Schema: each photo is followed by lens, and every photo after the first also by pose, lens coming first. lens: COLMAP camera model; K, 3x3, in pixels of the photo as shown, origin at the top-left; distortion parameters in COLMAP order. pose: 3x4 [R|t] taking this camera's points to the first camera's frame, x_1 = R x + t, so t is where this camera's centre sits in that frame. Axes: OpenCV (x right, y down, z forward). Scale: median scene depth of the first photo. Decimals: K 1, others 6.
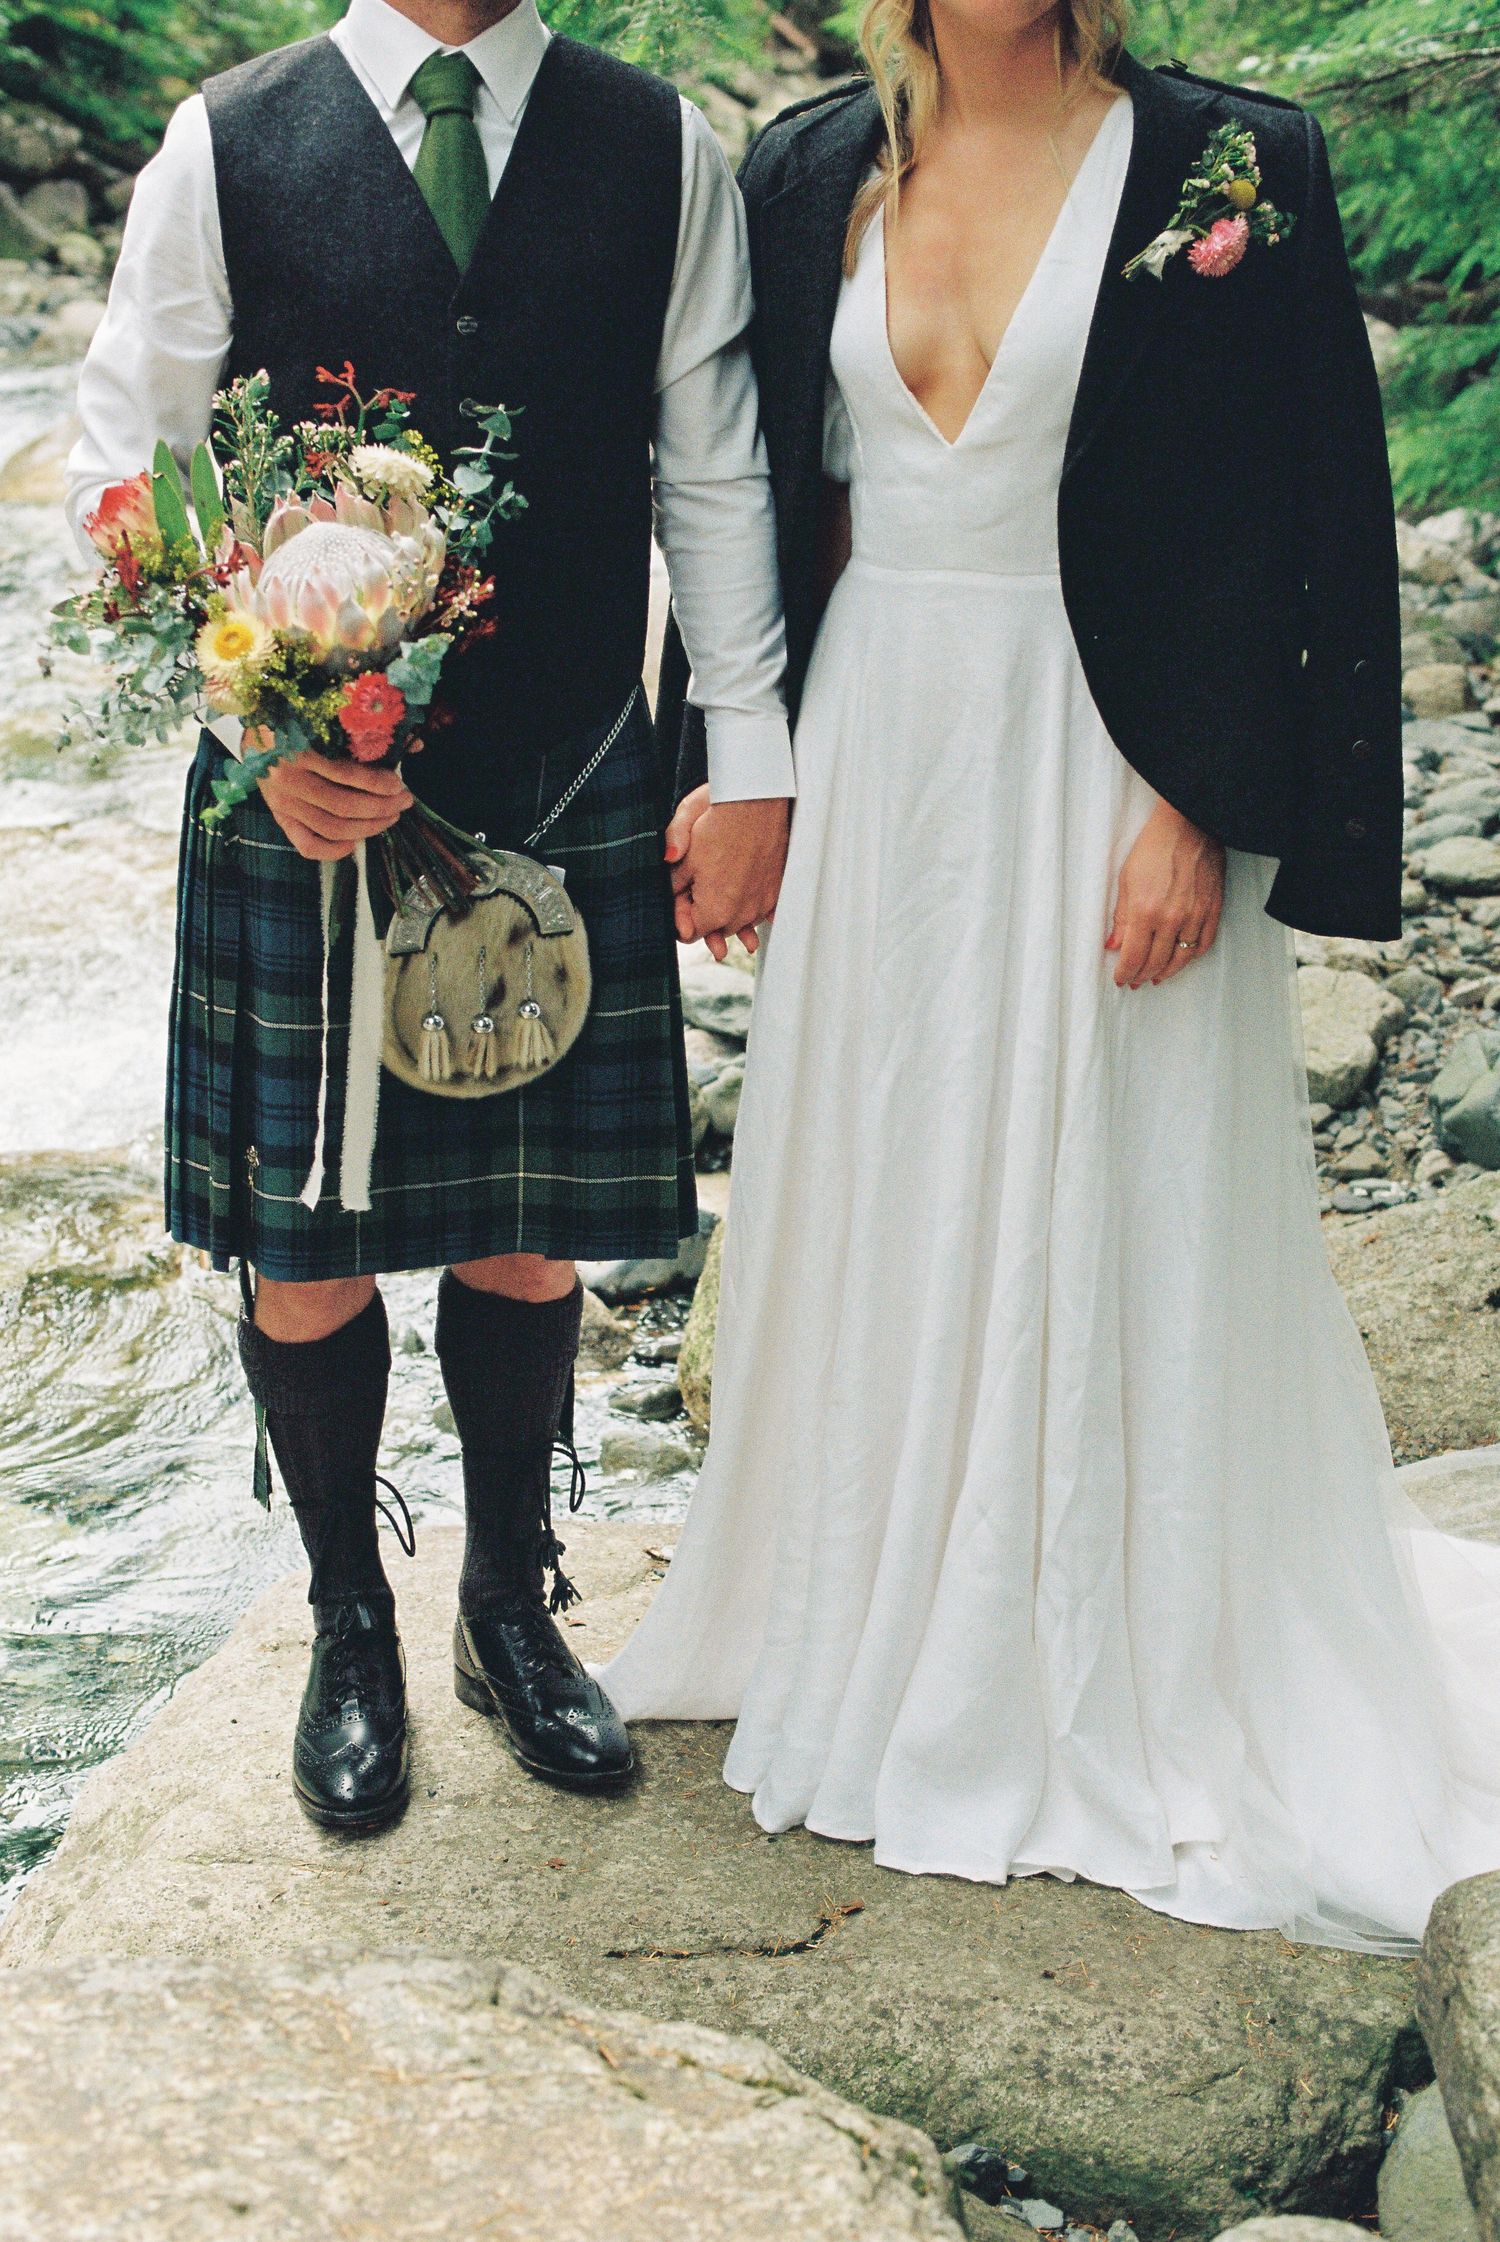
lens RADIAL K [[3580.8, 0, 750.0], [0, 3580.8, 1121.0], [0, 0, 1]] dist [-0.204067, 0.172478]
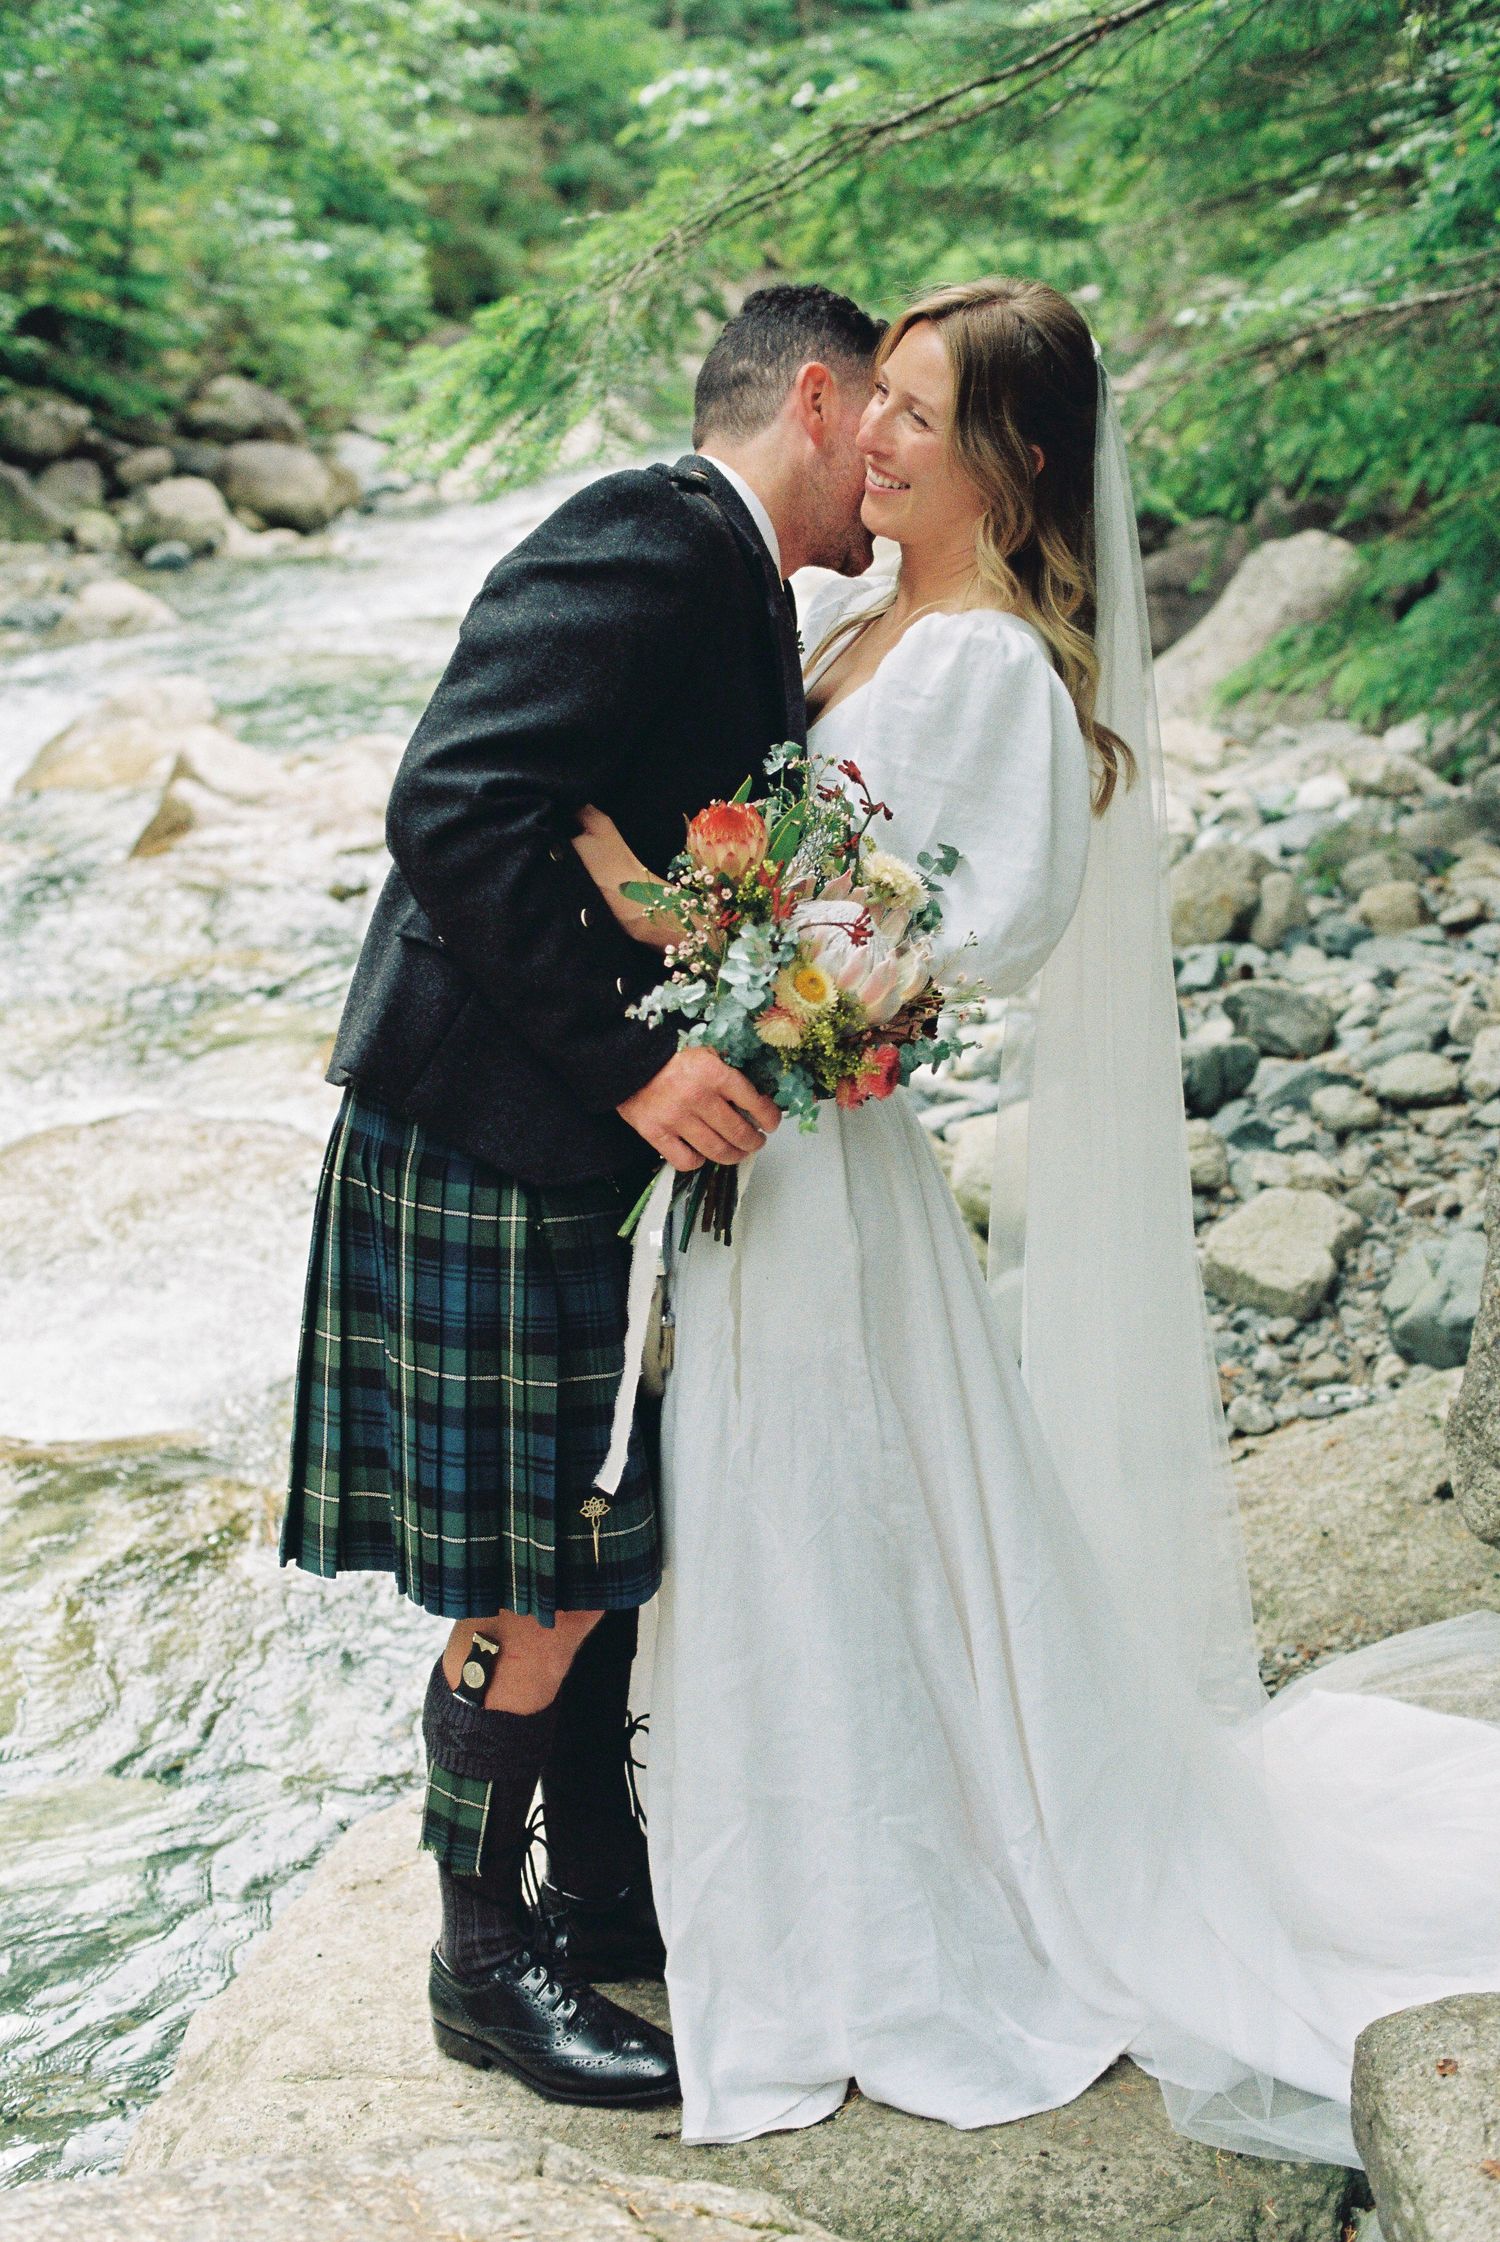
lens RADIAL K [[3580.8, 0, 750.0], [0, 3580.8, 1121.0], [0, 0, 1]] dist [-0.204067, 0.172478]
pose [[0.997239, -0.072523, -0.015939, 0.028230], [0.071492, 0.995764, -0.057810, -0.020095], [0.020064, 0.056511, 0.998200, -0.133404]]
